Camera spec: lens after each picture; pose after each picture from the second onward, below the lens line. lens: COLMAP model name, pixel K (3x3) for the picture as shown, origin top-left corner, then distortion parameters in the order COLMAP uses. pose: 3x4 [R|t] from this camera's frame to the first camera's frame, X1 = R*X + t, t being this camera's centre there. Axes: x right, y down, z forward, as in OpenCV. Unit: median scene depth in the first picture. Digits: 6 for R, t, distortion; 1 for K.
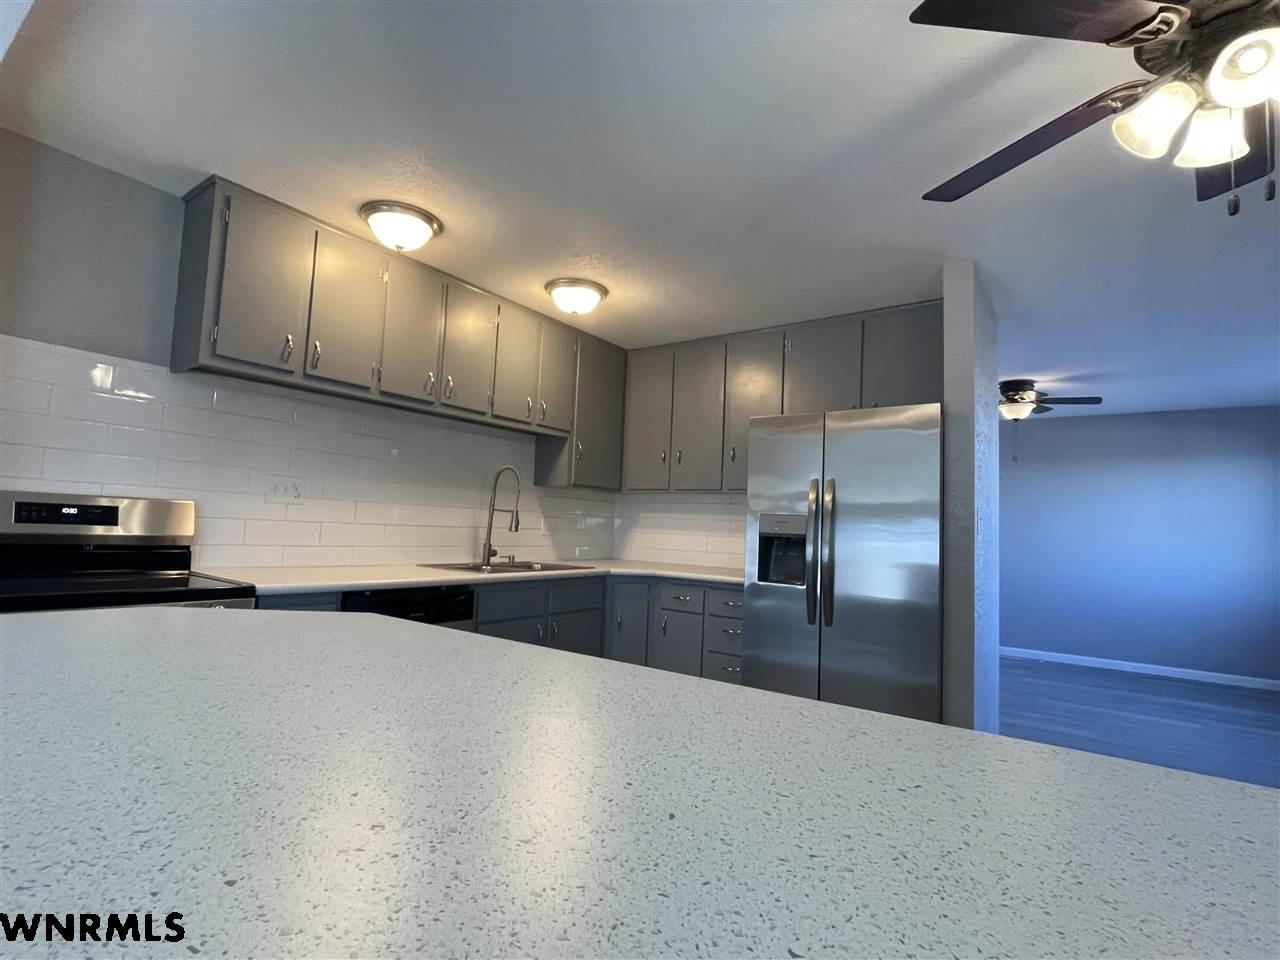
lens RADIAL K [[611.9, 0, 639.2], [0, 611.9, 477.1], [0, 0, 1]] dist [0.001996, 0.000099]
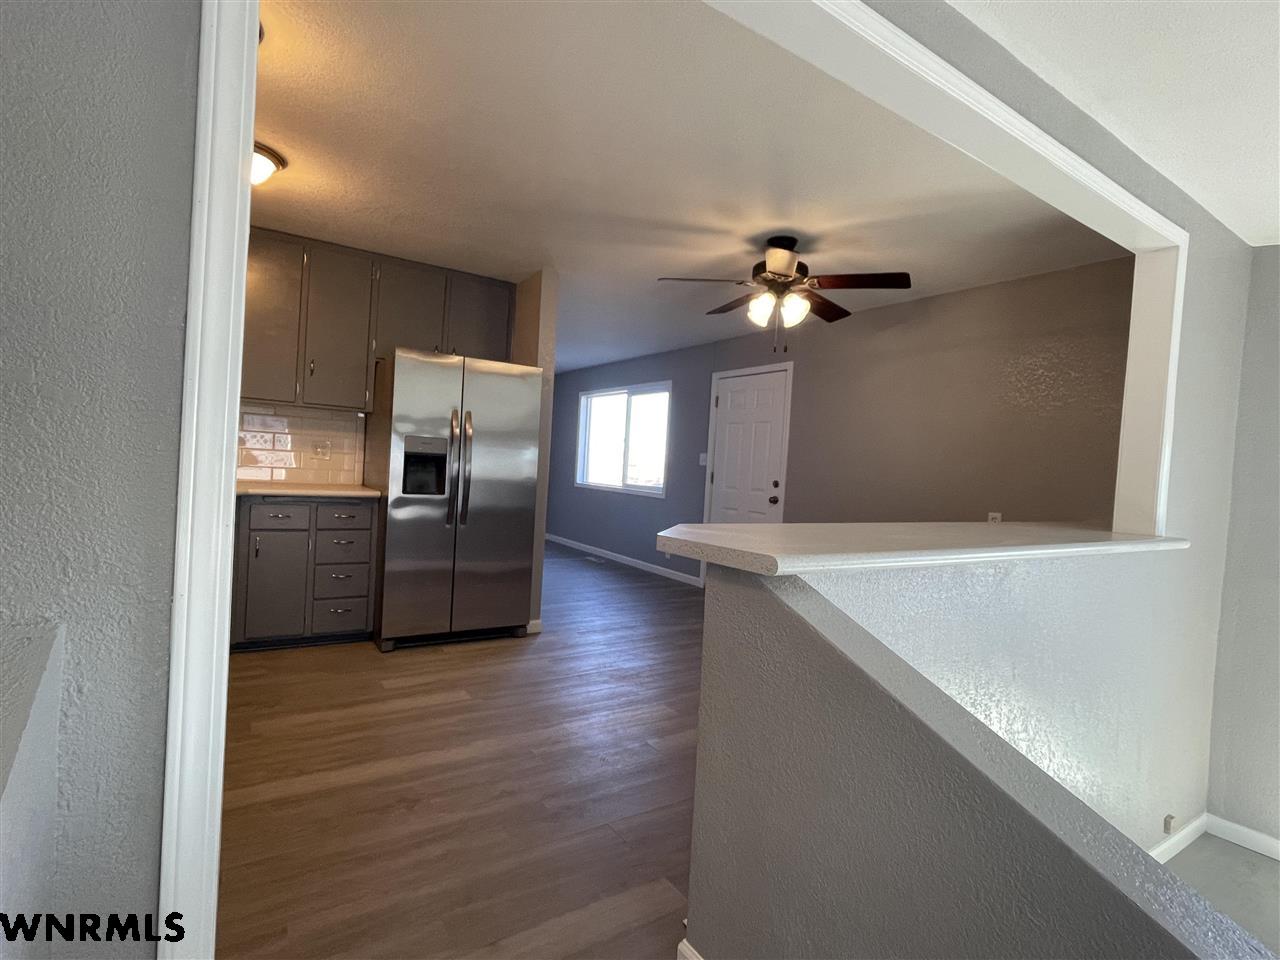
lens RADIAL K [[611.9, 0, 637.4], [0, 611.9, 480.5], [0, 0, 1]] dist [0.001996, 0.000099]
pose [[0.334760, -0.042109, 0.941362, -0.728520], [-0.127923, 0.987722, 0.089674, -0.012679], [-0.933580, -0.150441, 0.325264, 0.227422]]
